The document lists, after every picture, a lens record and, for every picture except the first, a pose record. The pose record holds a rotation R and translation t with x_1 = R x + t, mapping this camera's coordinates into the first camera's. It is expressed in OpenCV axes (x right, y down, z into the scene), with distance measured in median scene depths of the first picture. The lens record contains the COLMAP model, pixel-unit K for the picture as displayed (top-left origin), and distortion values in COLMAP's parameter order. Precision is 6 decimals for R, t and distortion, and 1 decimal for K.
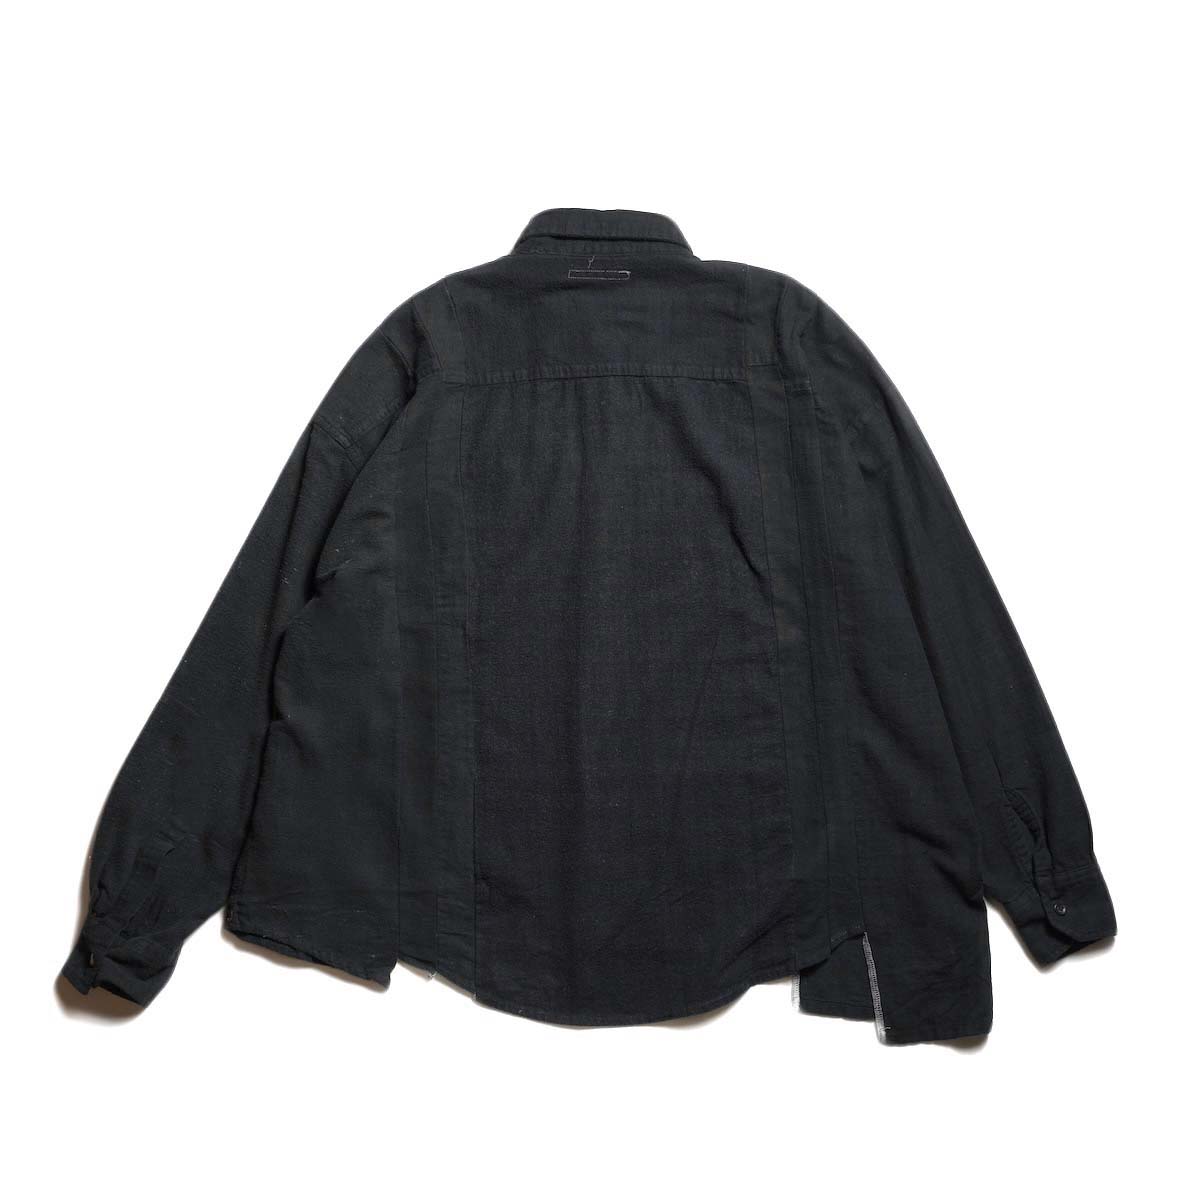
lens RADIAL K [[1531.5, 0, 600.0], [0, 1531.5, 600.0], [0, 0, 1]] dist [-0.001419, -0.001153]
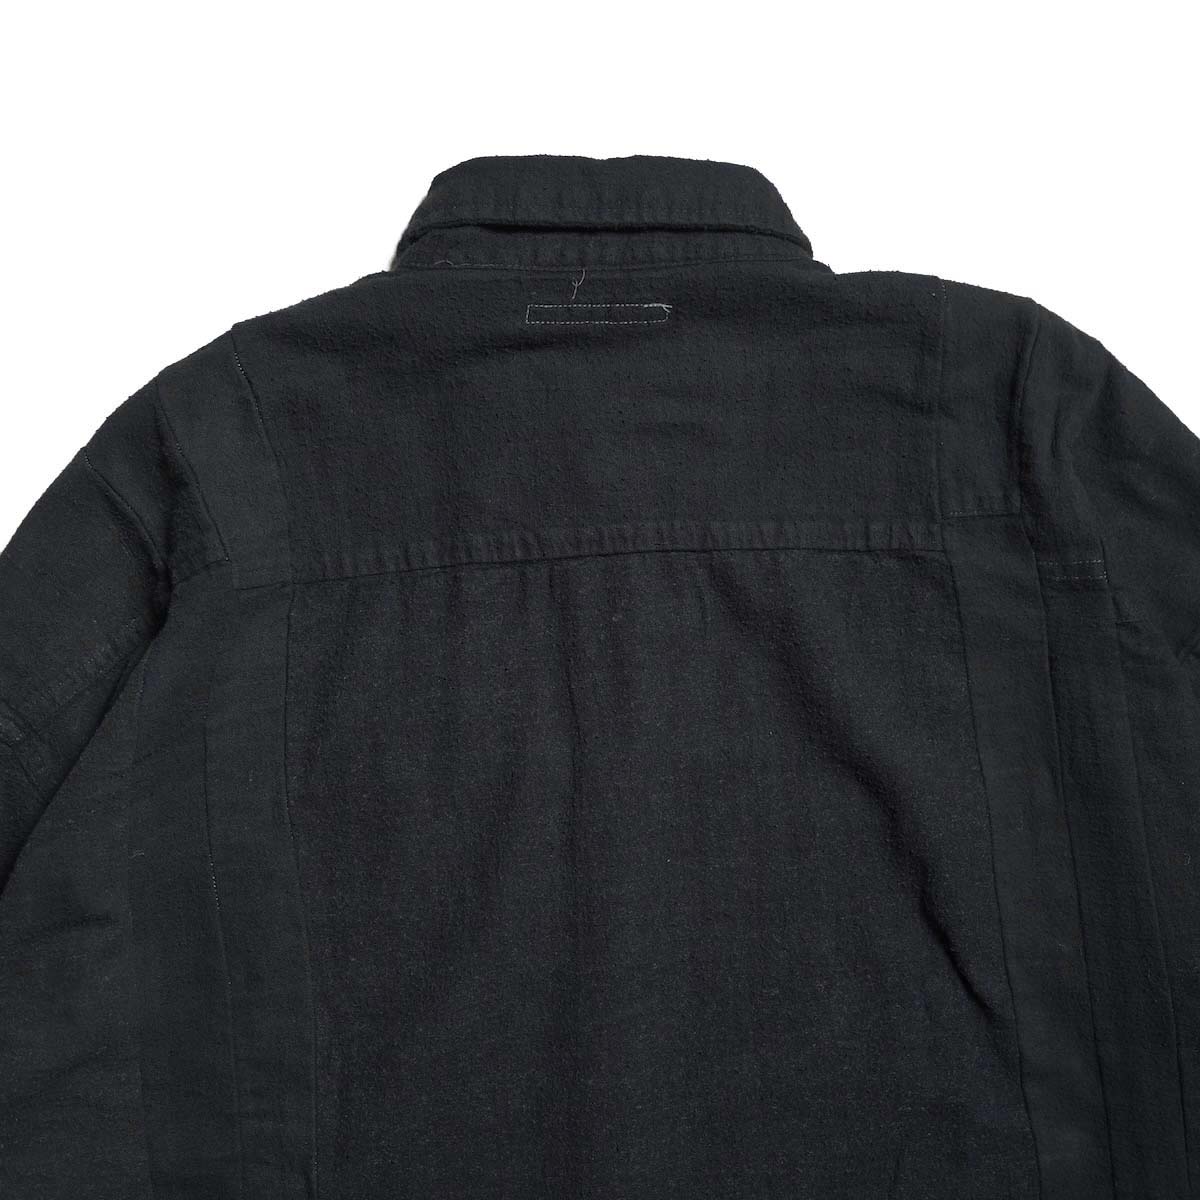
lens RADIAL K [[1531.5, 0, 600.0], [0, 1531.5, 600.0], [0, 0, 1]] dist [-0.001419, -0.001153]
pose [[0.999099, -0.031373, 0.028573, -0.014701], [0.029498, 0.997524, 0.063841, -0.160781], [-0.030505, -0.062940, 0.997551, 0.572521]]
